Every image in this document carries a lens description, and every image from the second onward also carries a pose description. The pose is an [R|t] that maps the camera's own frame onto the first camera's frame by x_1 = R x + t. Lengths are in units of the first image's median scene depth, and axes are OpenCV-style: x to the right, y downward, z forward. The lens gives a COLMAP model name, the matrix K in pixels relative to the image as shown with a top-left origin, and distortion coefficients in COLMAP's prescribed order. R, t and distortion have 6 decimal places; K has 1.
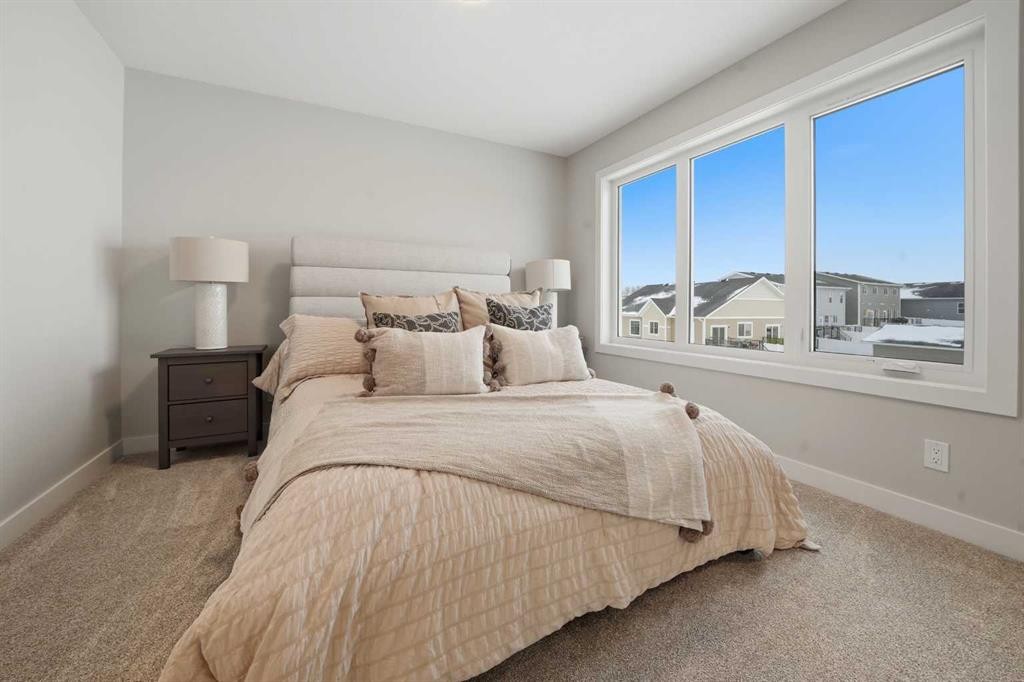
lens RADIAL K [[373.2, 0, 509.4], [0, 373.2, 320.5], [0, 0, 1]] dist [-0.023612, 0.000471]
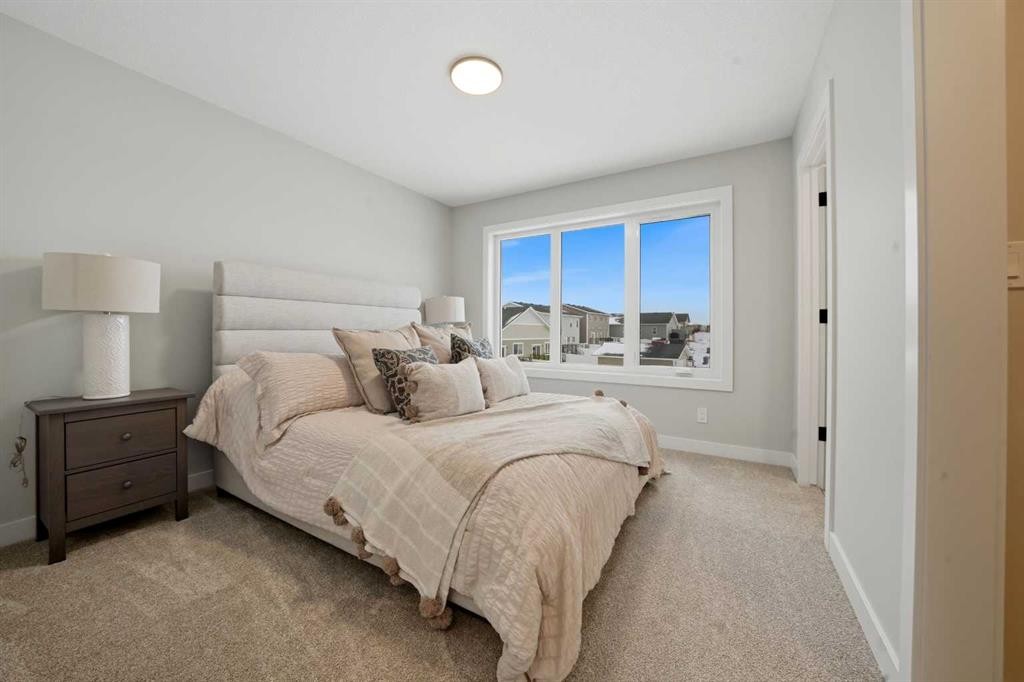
lens RADIAL K [[356.2, 0, 512.0], [0, 356.2, 341.0], [0, 0, 1]] dist [-0.037391, 0.004764]
pose [[0.855857, -0.011999, 0.517073, -0.479334], [0.015194, 0.999883, -0.001947, -0.030018], [-0.516989, 0.009523, 0.855939, -0.075322]]
